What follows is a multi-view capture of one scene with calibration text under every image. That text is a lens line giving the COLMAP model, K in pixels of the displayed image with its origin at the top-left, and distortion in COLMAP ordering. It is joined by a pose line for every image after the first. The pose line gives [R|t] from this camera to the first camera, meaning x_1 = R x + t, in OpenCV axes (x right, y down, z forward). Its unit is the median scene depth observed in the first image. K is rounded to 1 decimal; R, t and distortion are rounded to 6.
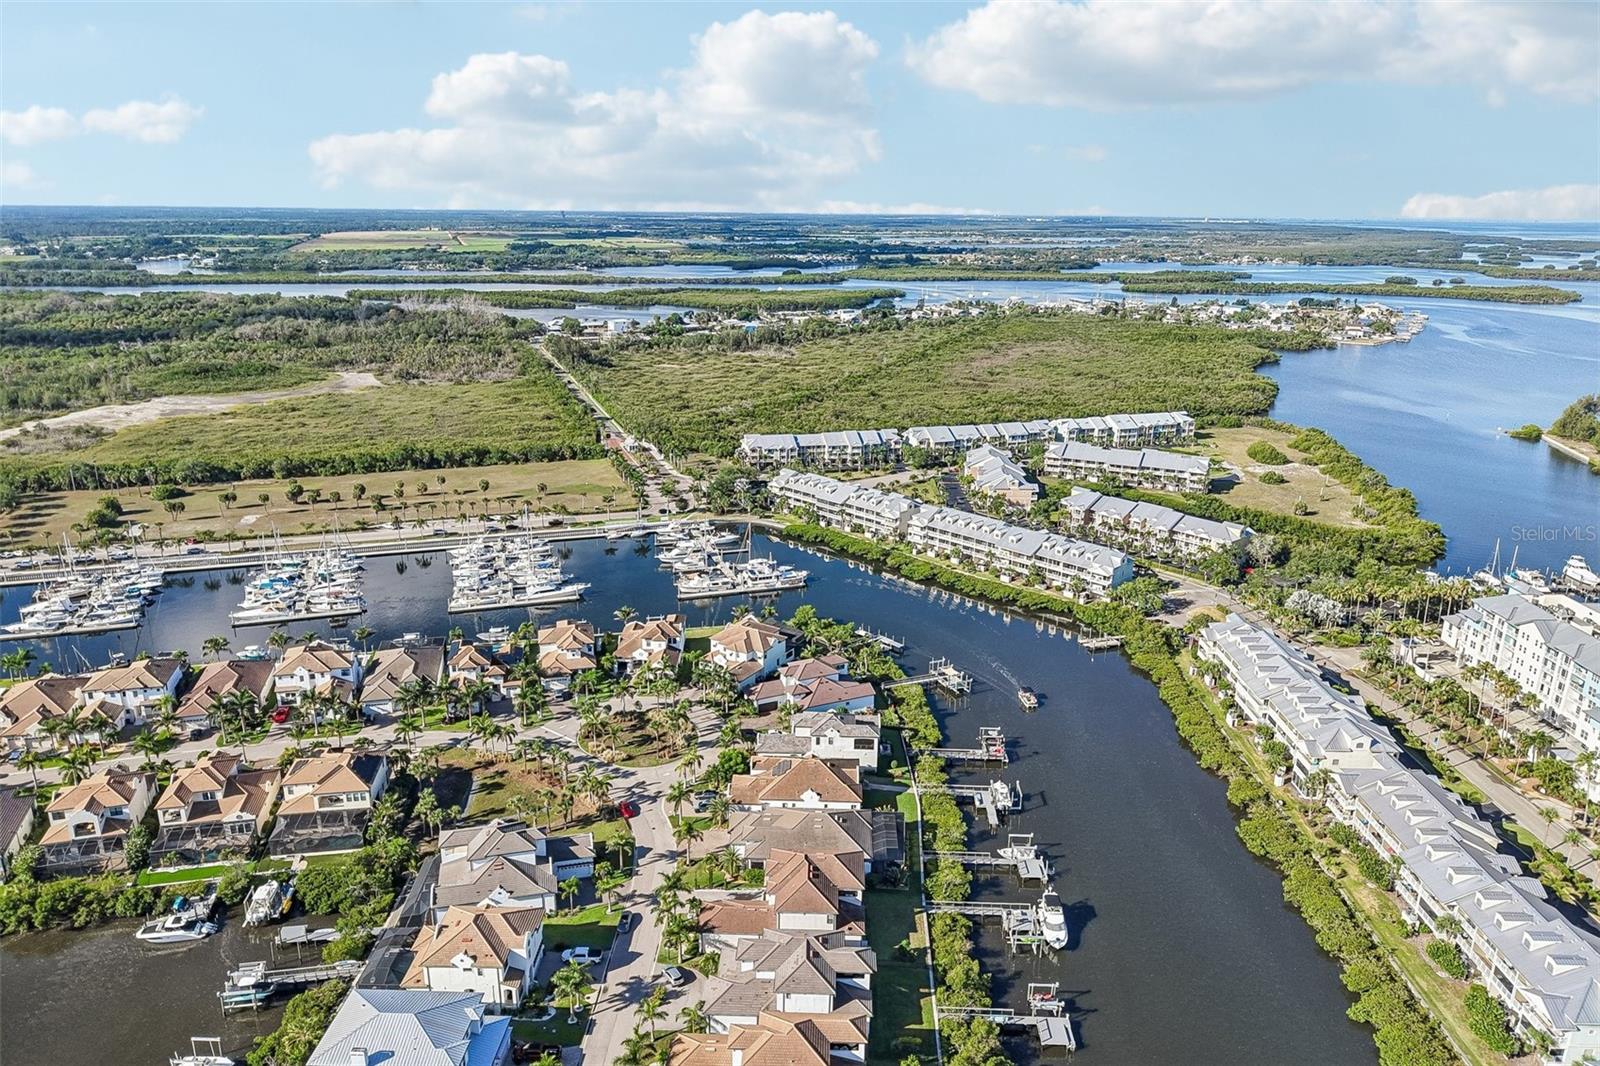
lens RADIAL K [[1074.0, 0, 800.0], [0, 1074.0, 533.0], [0, 0, 1]] dist [0.016755, -0.014897]
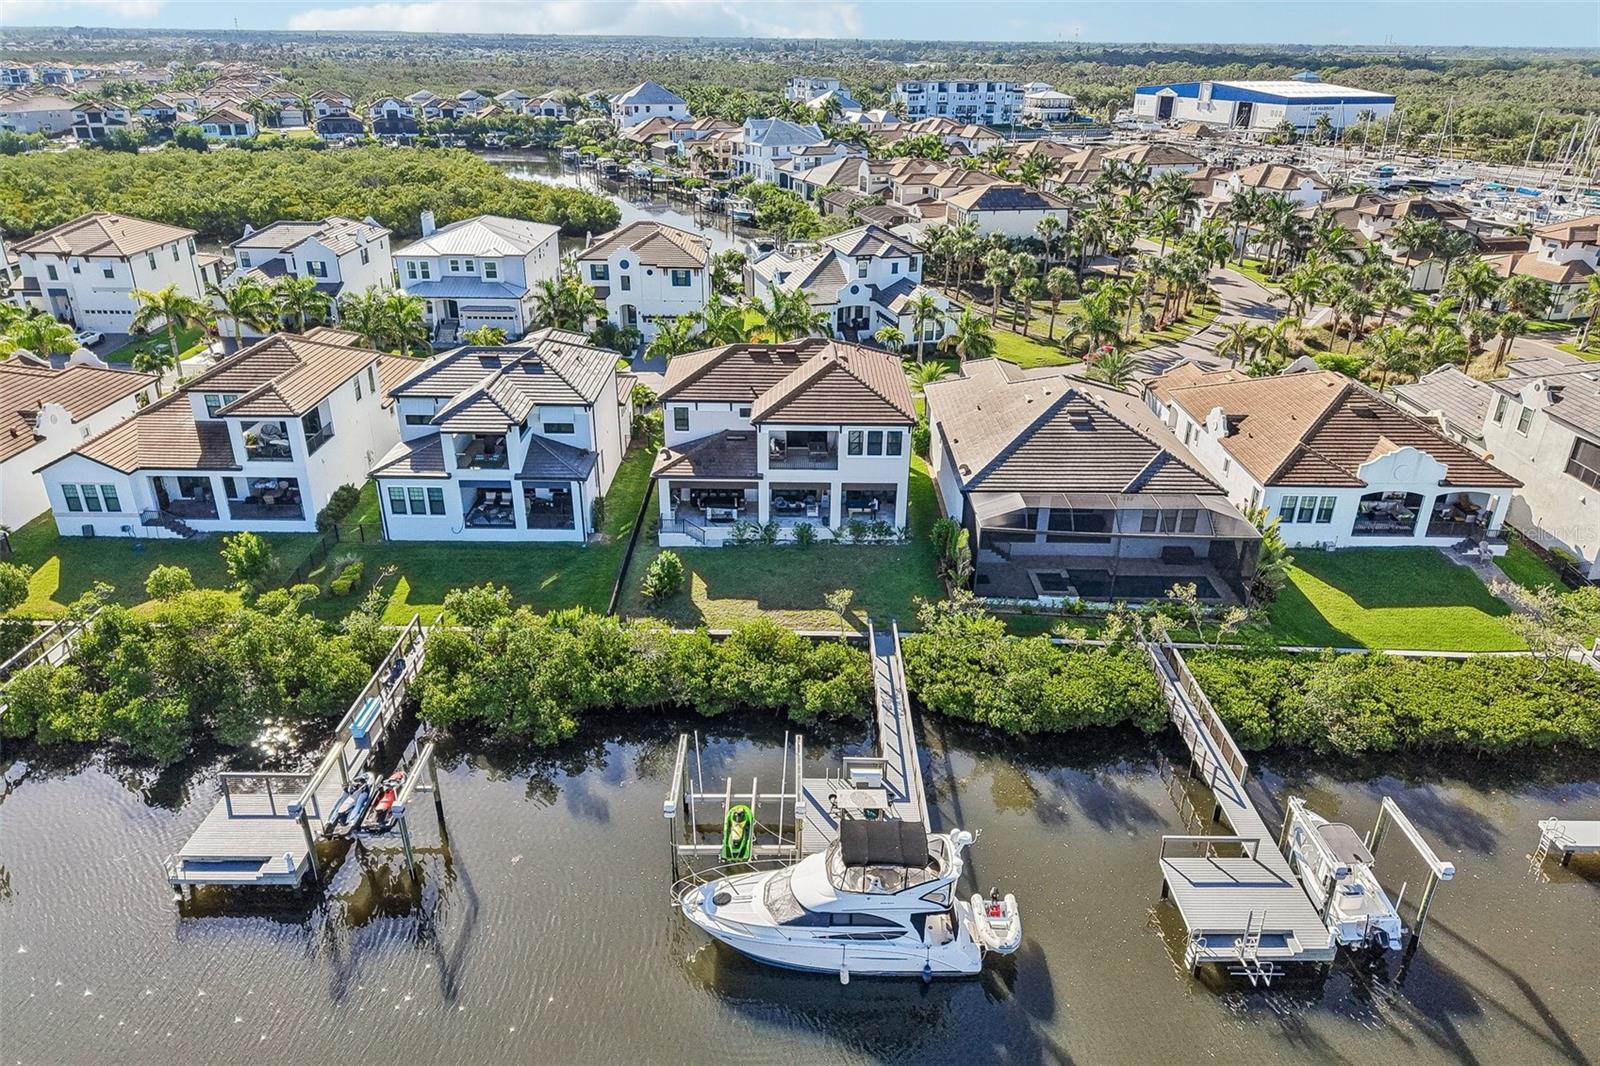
lens RADIAL K [[1074.0, 0, 800.0], [0, 1074.0, 533.0], [0, 0, 1]] dist [0.016755, -0.014897]
pose [[0.024467, 0.402430, -0.915124, 0.332599], [-0.295337, 0.877449, 0.377967, 0.165848], [0.955080, 0.261022, 0.140321, 0.755672]]
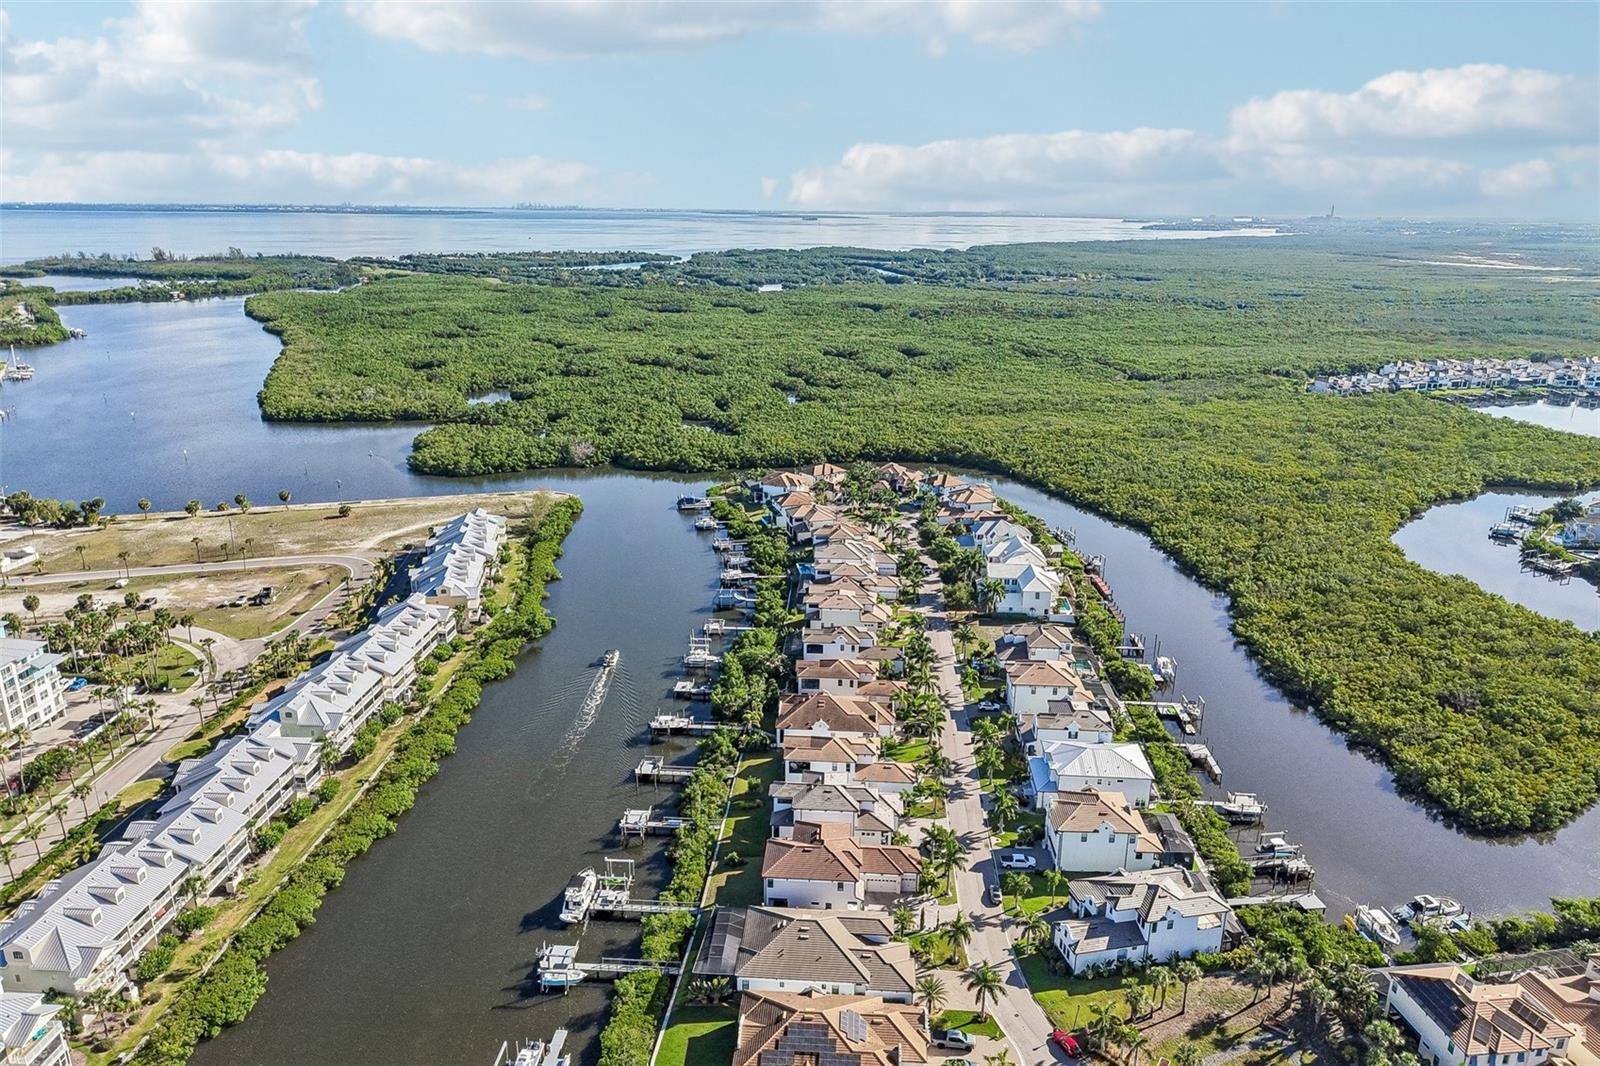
lens RADIAL K [[1074.0, 0, 800.0], [0, 1074.0, 533.0], [0, 0, 1]] dist [0.016755, -0.014897]
pose [[-0.999005, -0.037764, 0.023739, 0.012083], [-0.018043, 0.828827, 0.559213, -0.401713], [-0.040794, 0.558228, -0.828684, 1.326396]]
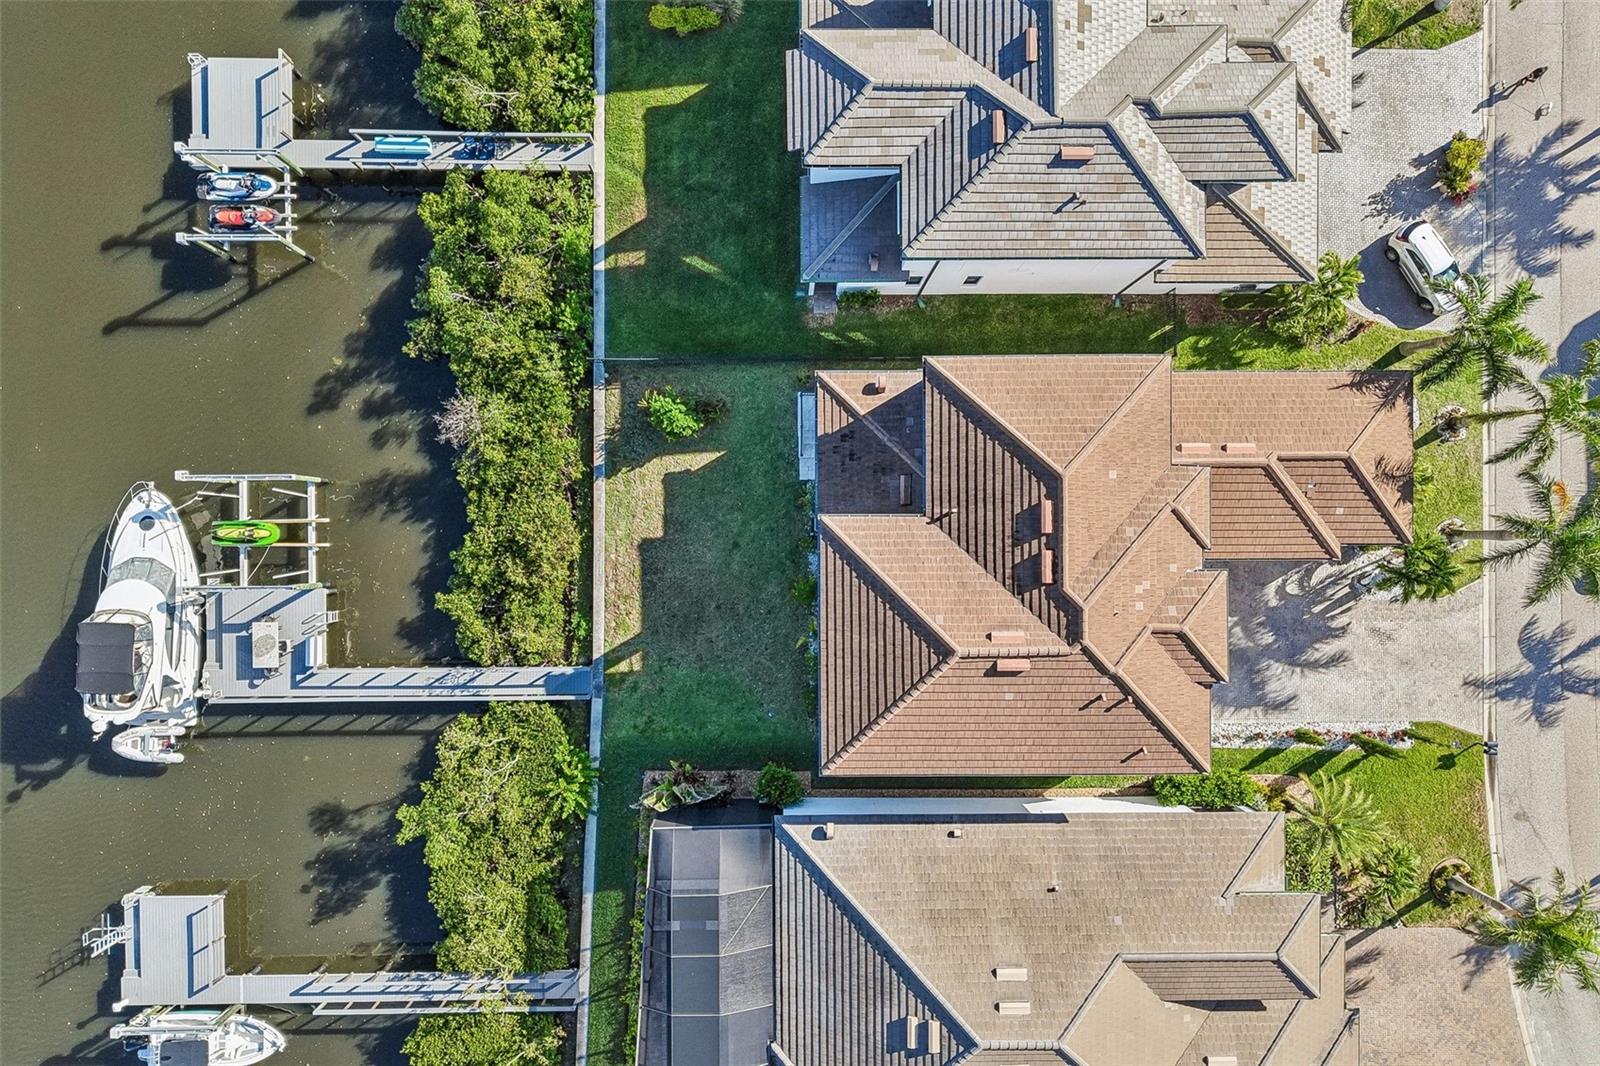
lens RADIAL K [[1074.0, 0, 800.0], [0, 1074.0, 533.0], [0, 0, 1]] dist [0.016755, -0.014897]
pose [[-0.998911, 0.031401, -0.034498, 0.057597], [-0.042193, -0.292752, 0.955257, 0.069740], [0.019897, 0.955673, 0.293759, 0.721733]]
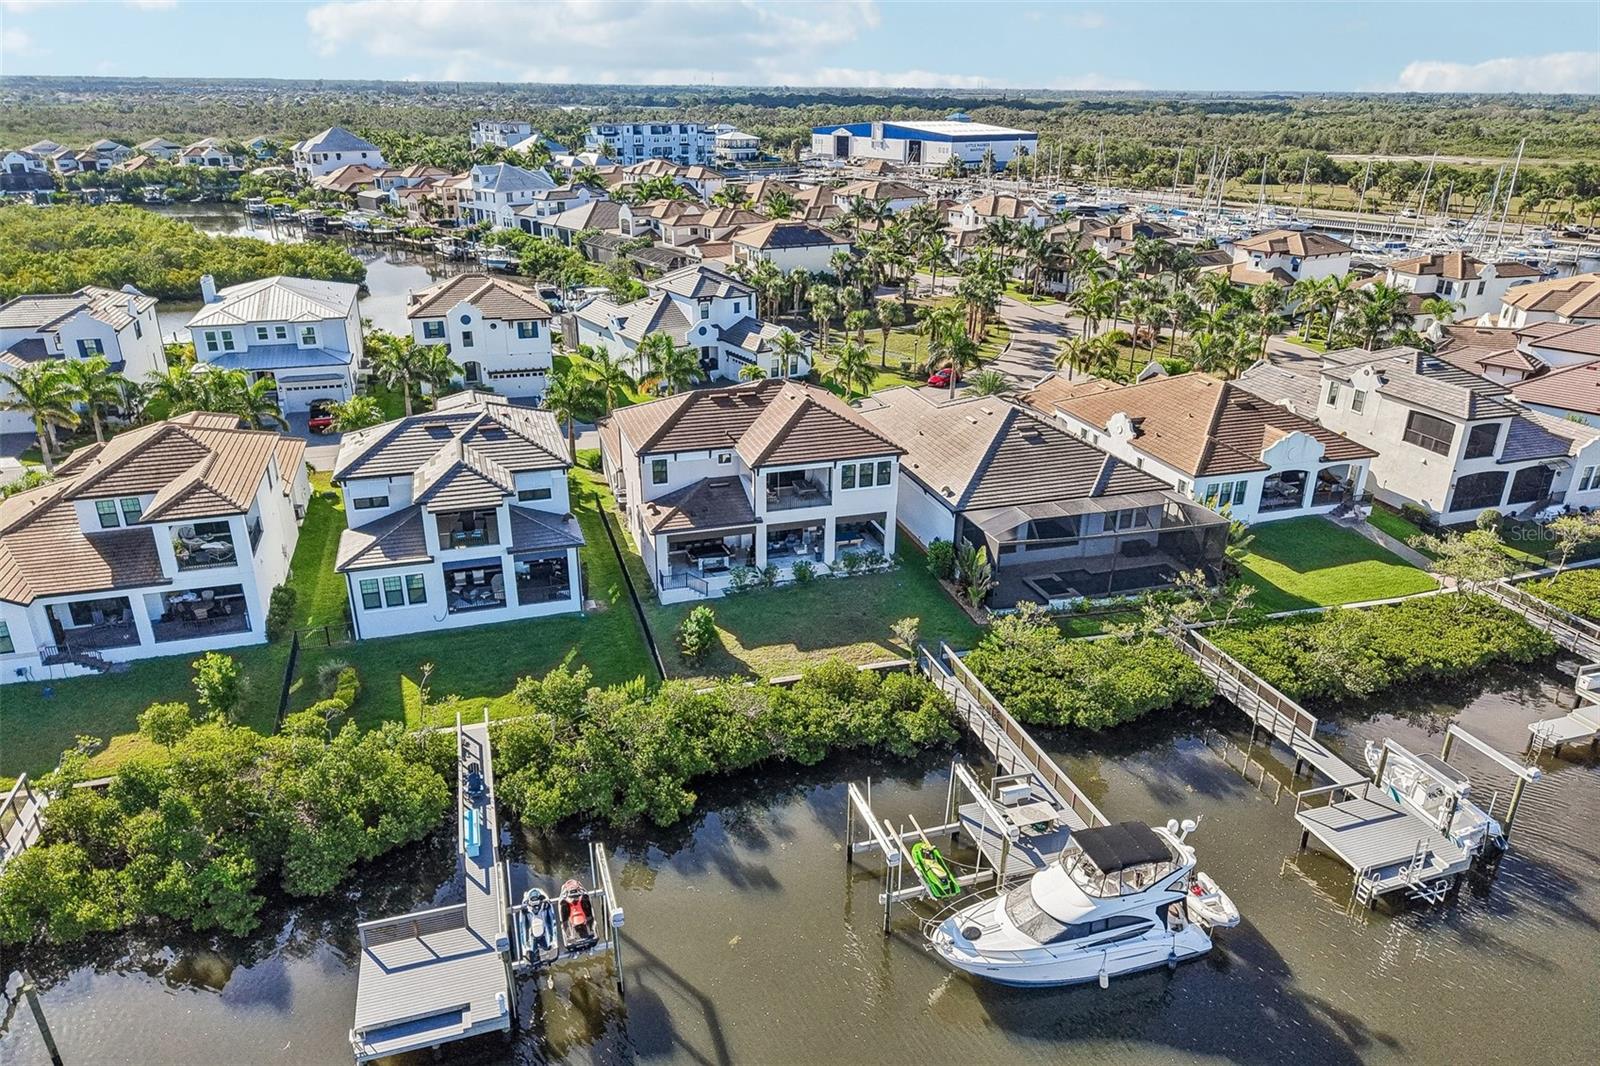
lens RADIAL K [[1074.0, 0, 800.0], [0, 1074.0, 533.0], [0, 0, 1]] dist [0.016755, -0.014897]
pose [[0.327552, 0.350234, -0.877523, 0.316942], [-0.274122, 0.924038, 0.266478, 0.189908], [0.904194, 0.153263, 0.398677, 0.673892]]
